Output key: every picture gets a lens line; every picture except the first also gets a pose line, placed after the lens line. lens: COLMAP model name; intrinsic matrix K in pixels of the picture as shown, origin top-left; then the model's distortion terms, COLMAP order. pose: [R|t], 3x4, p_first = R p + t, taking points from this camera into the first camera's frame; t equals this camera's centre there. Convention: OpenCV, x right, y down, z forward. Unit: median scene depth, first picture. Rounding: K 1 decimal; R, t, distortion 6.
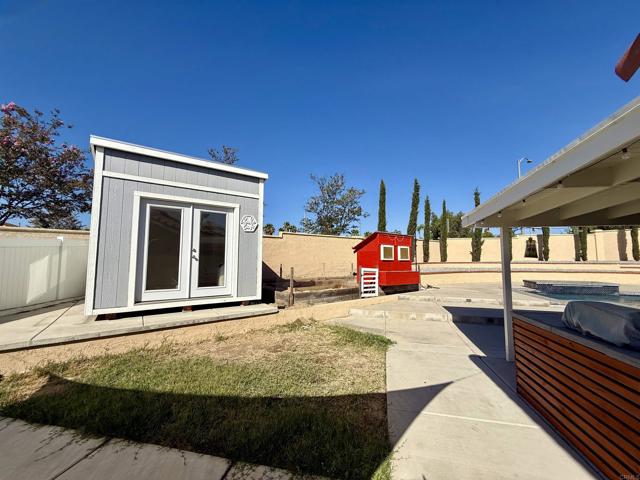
lens RADIAL K [[256.3, 0, 317.5], [0, 256.3, 239.4], [0, 0, 1]] dist [0.001342, -0.000214]
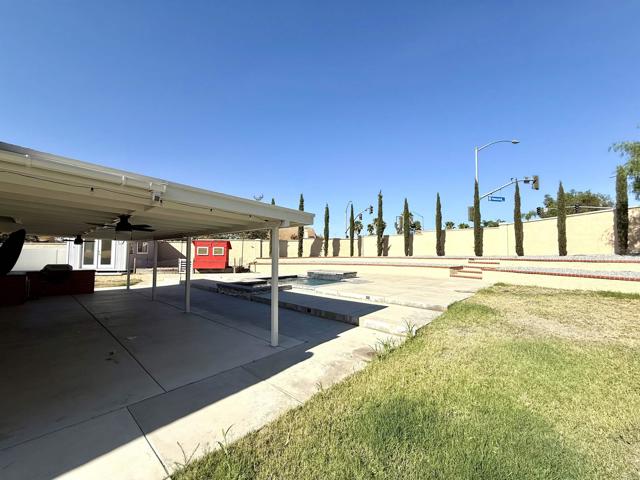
lens RADIAL K [[256.3, 0, 317.5], [0, 256.3, 239.4], [0, 0, 1]] dist [0.001342, -0.000214]
pose [[0.894489, -0.025425, -0.446367, 2.256159], [0.034921, 0.999305, 0.013058, -0.033340], [0.445724, -0.027268, 0.894755, -0.347892]]
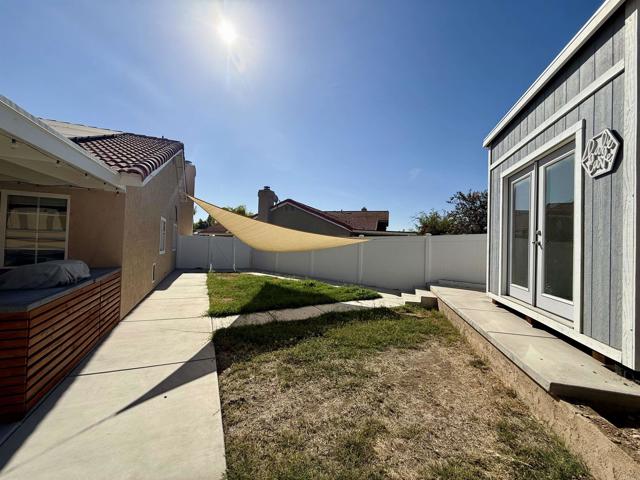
lens RADIAL K [[256.3, 0, 317.5], [0, 256.3, 239.4], [0, 0, 1]] dist [0.001342, -0.000214]
pose [[-0.780778, -0.039627, -0.623551, 0.267970], [0.011680, 0.996887, -0.077978, 0.079827], [0.624699, -0.068166, -0.777884, 0.904602]]
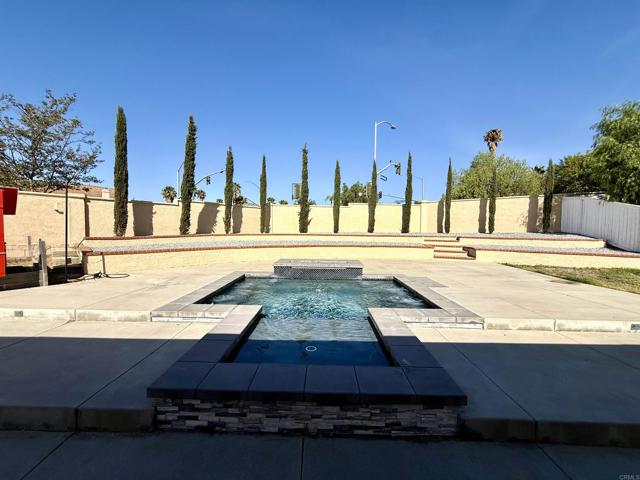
lens RADIAL K [[256.3, 0, 317.5], [0, 256.3, 239.4], [0, 0, 1]] dist [0.001342, -0.000214]
pose [[0.965955, -0.001016, 0.258709, 1.153576], [-0.029976, 0.992818, 0.115821, 0.017801], [-0.256968, -0.119633, 0.958987, 0.424053]]
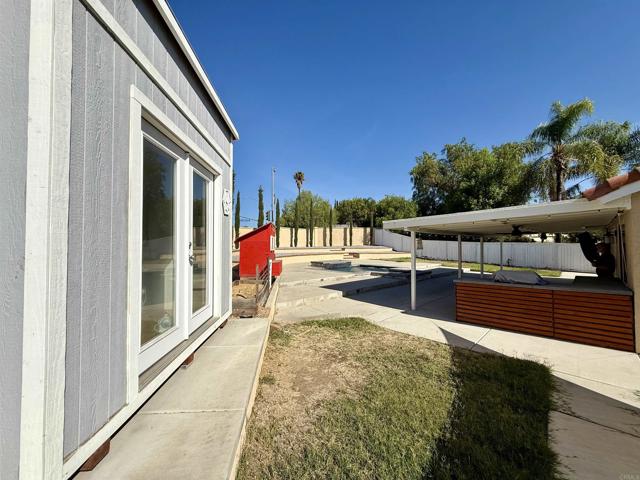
lens RADIAL K [[256.3, 0, 317.5], [0, 256.3, 239.4], [0, 0, 1]] dist [0.001342, -0.000214]
pose [[0.520506, 0.013131, 0.853757, -0.620840], [-0.064265, 0.997648, 0.023836, 0.002541], [-0.851436, -0.067273, 0.520126, 0.405293]]
